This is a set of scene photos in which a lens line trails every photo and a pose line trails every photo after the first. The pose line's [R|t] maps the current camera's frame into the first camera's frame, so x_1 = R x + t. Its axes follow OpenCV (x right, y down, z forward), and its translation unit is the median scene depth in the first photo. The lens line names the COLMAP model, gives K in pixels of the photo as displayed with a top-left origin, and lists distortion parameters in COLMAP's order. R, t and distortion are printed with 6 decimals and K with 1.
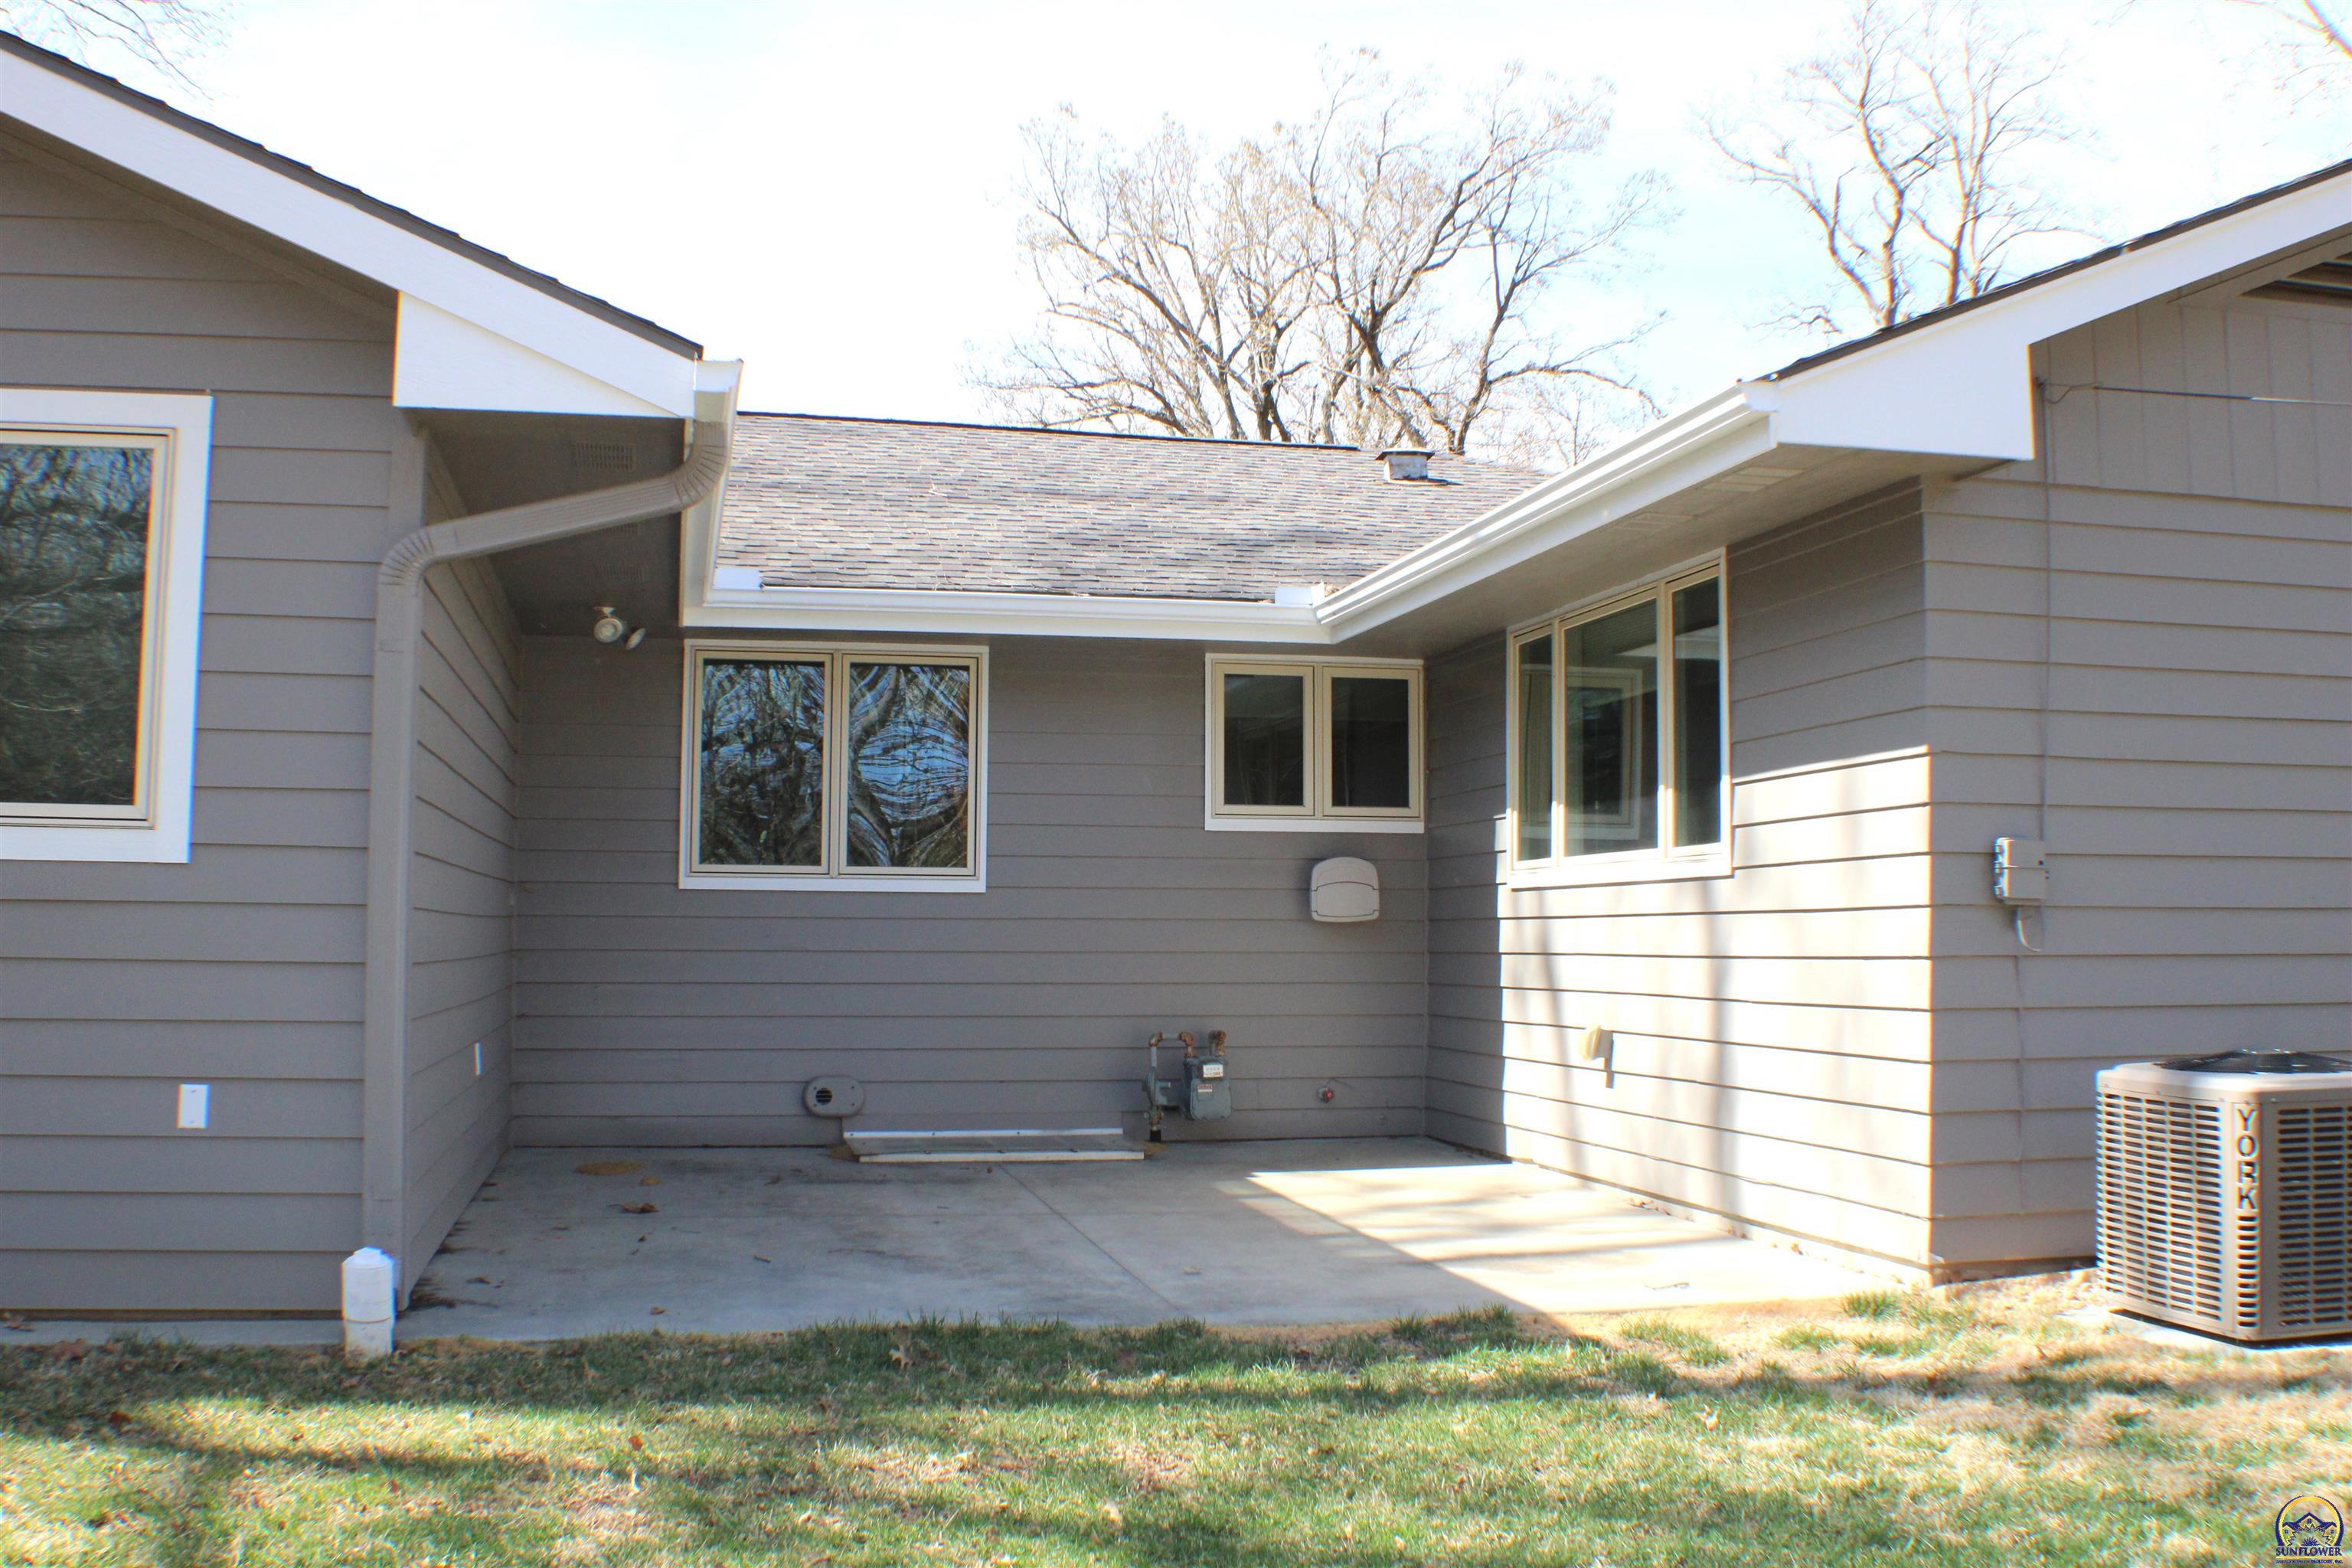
lens RADIAL K [[2267.1, 0, 1176.0], [0, 2267.1, 784.0], [0, 0, 1]] dist [-0.195877, 0.109431]
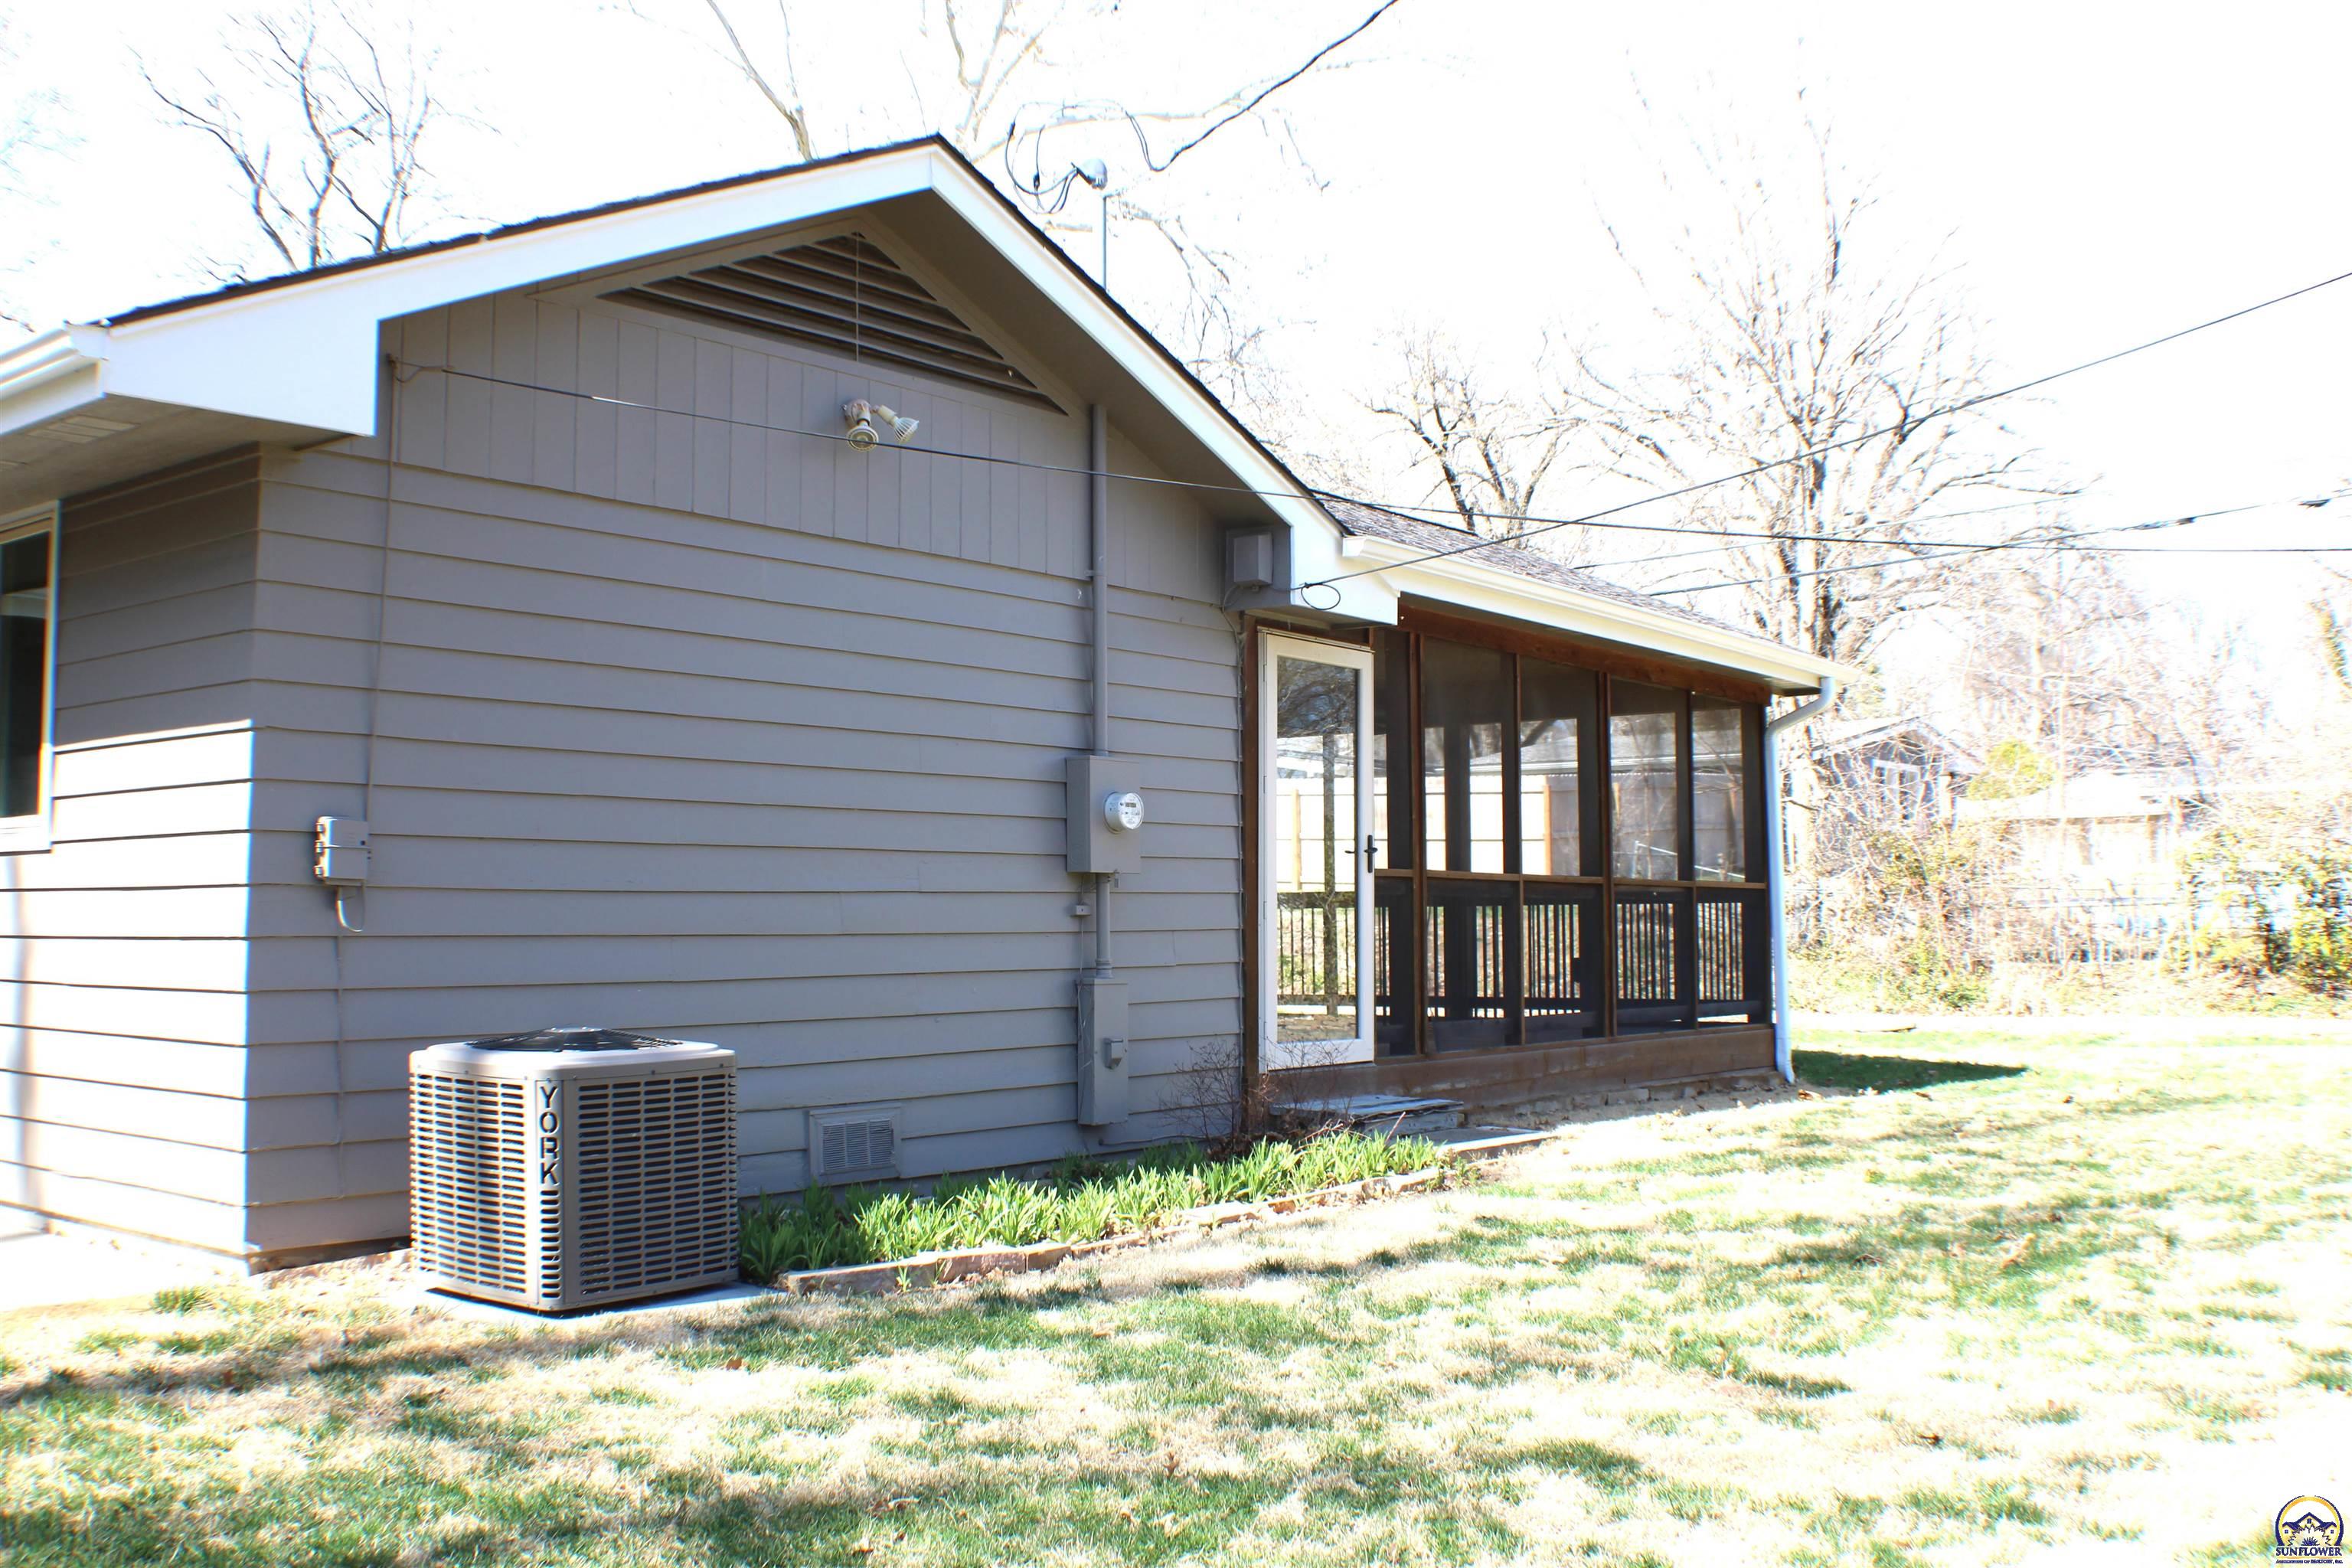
lens RADIAL K [[2267.1, 0, 1176.0], [0, 2267.1, 784.0], [0, 0, 1]] dist [-0.195877, 0.109431]
pose [[0.768096, 0.027037, 0.639764, 0.037031], [-0.033367, 0.999441, -0.002177, -0.000783], [-0.639465, -0.019675, 0.768568, 0.001226]]
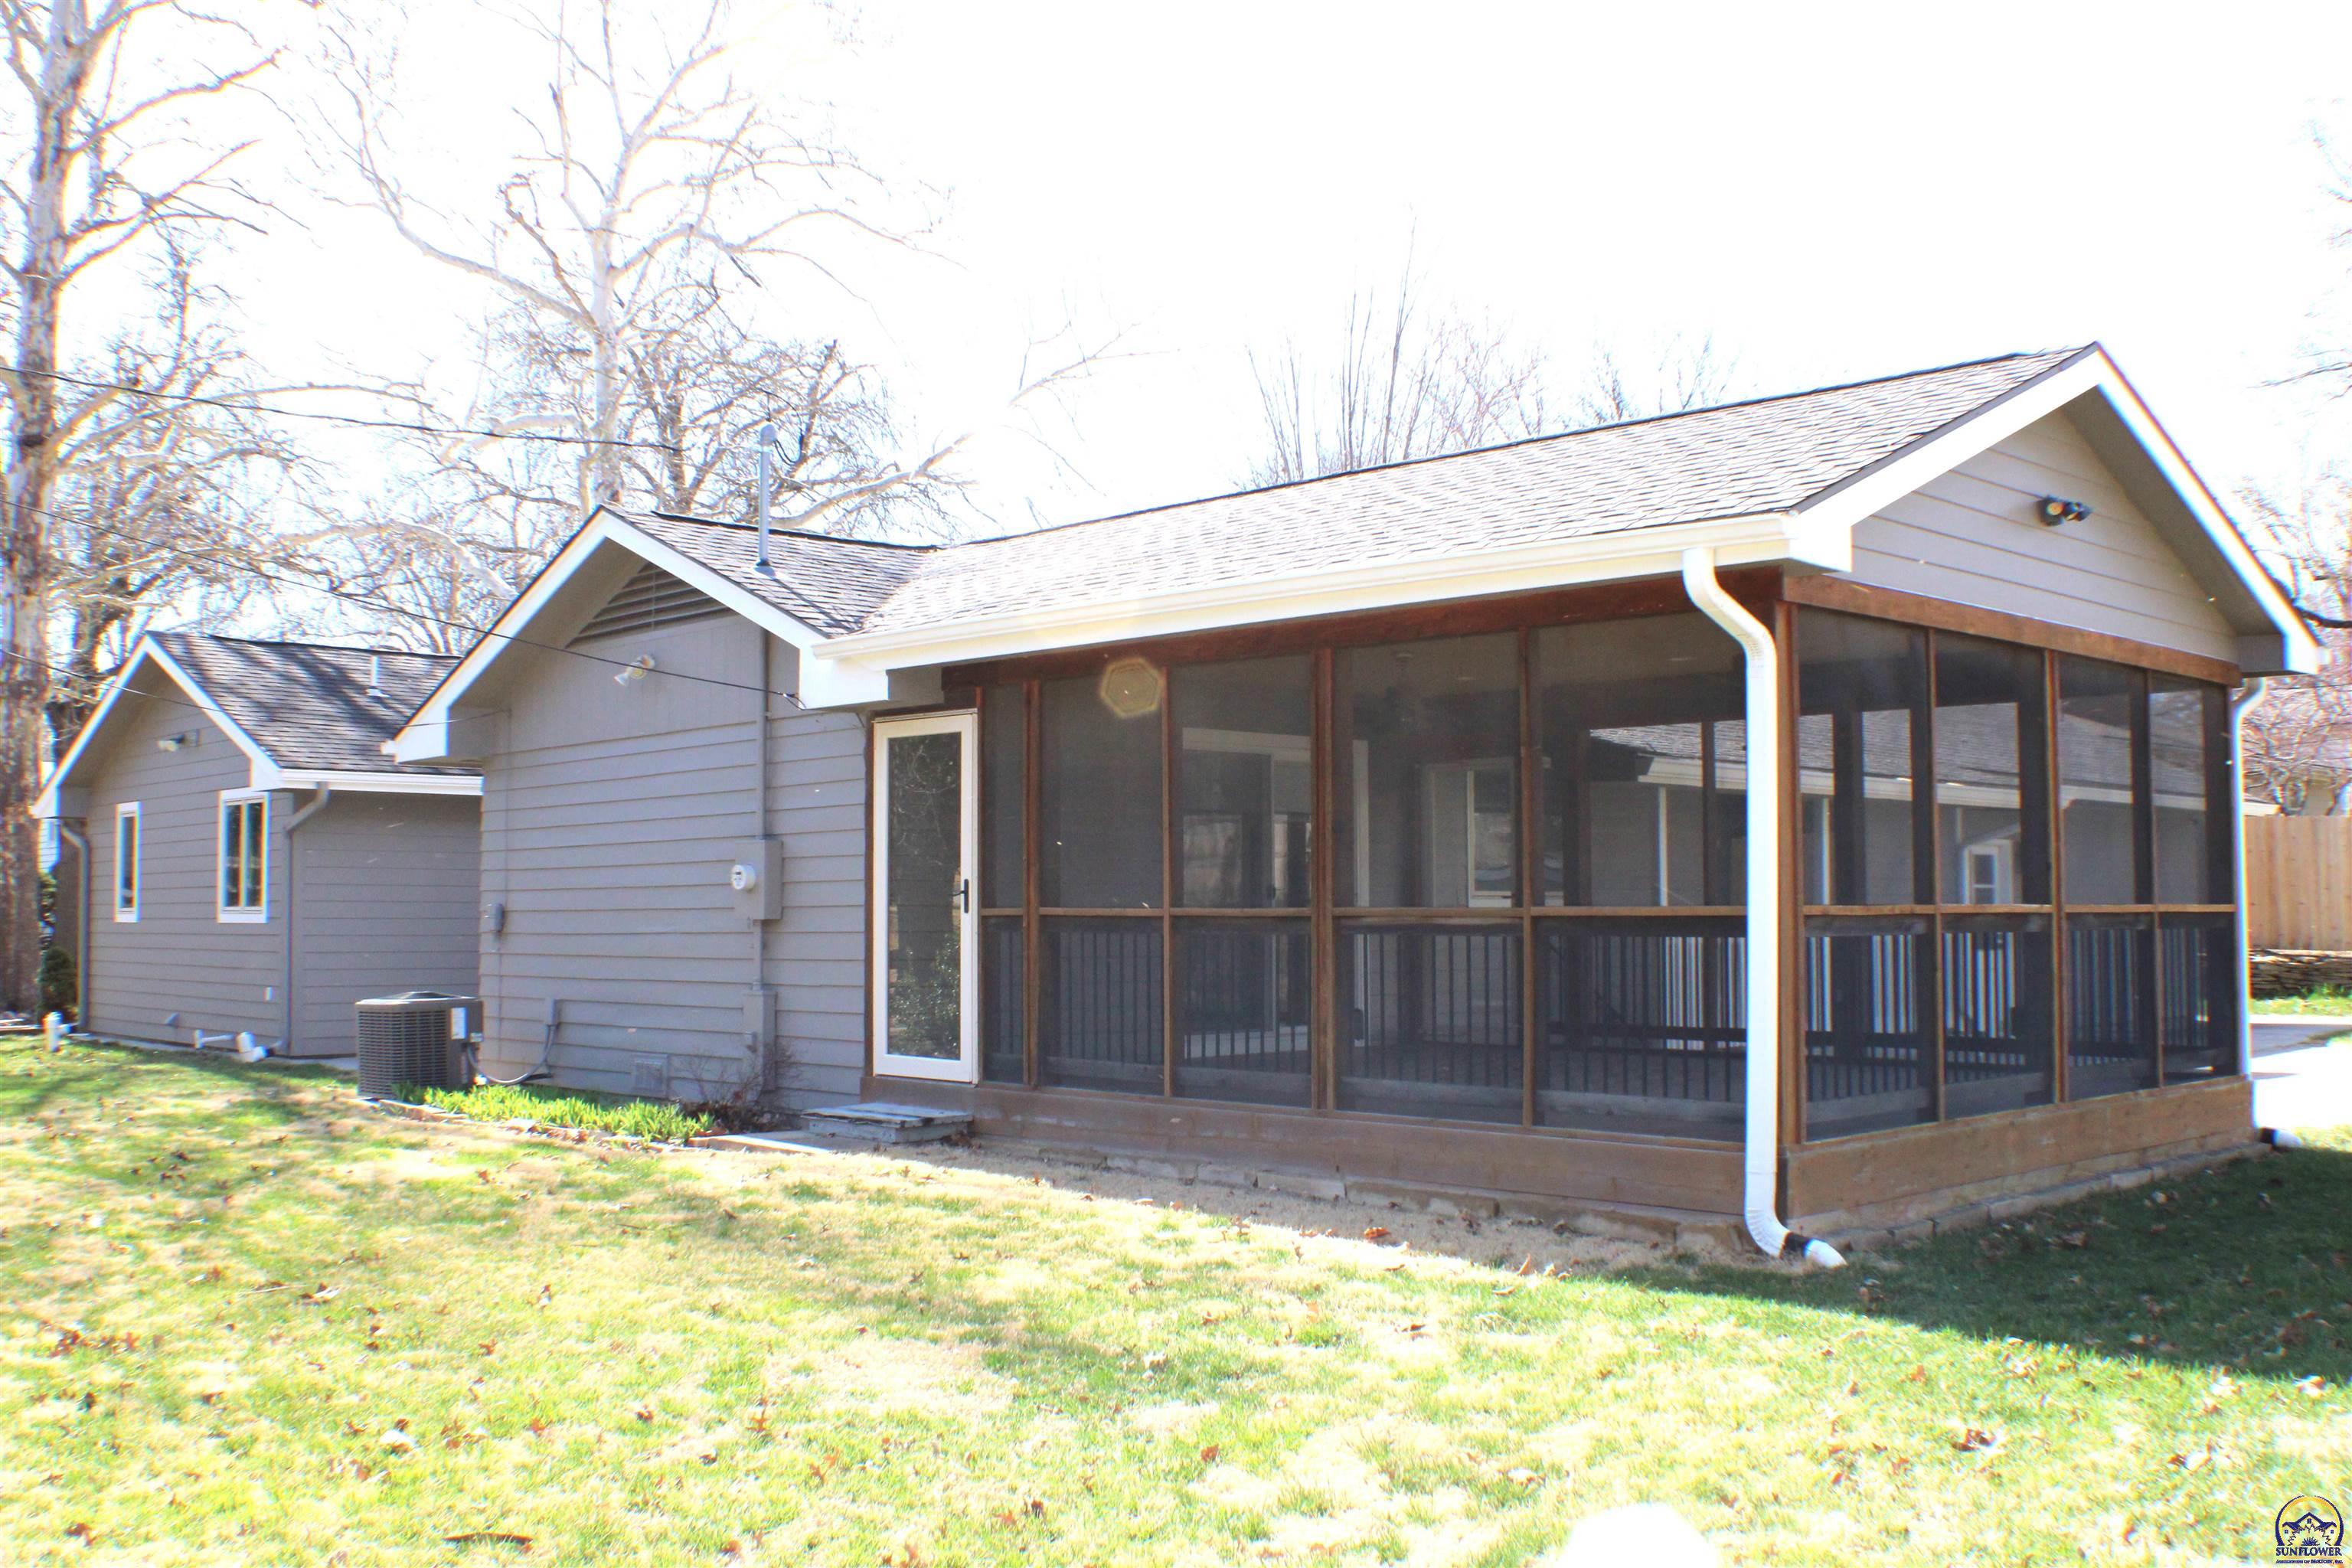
lens RADIAL K [[2267.1, 0, 1176.0], [0, 2267.1, 784.0], [0, 0, 1]] dist [-0.195877, 0.109431]
pose [[0.528125, -0.062806, -0.846841, 1.272000], [0.065528, 0.997302, -0.033099, 0.009842], [0.846634, -0.038011, 0.530816, 0.155575]]
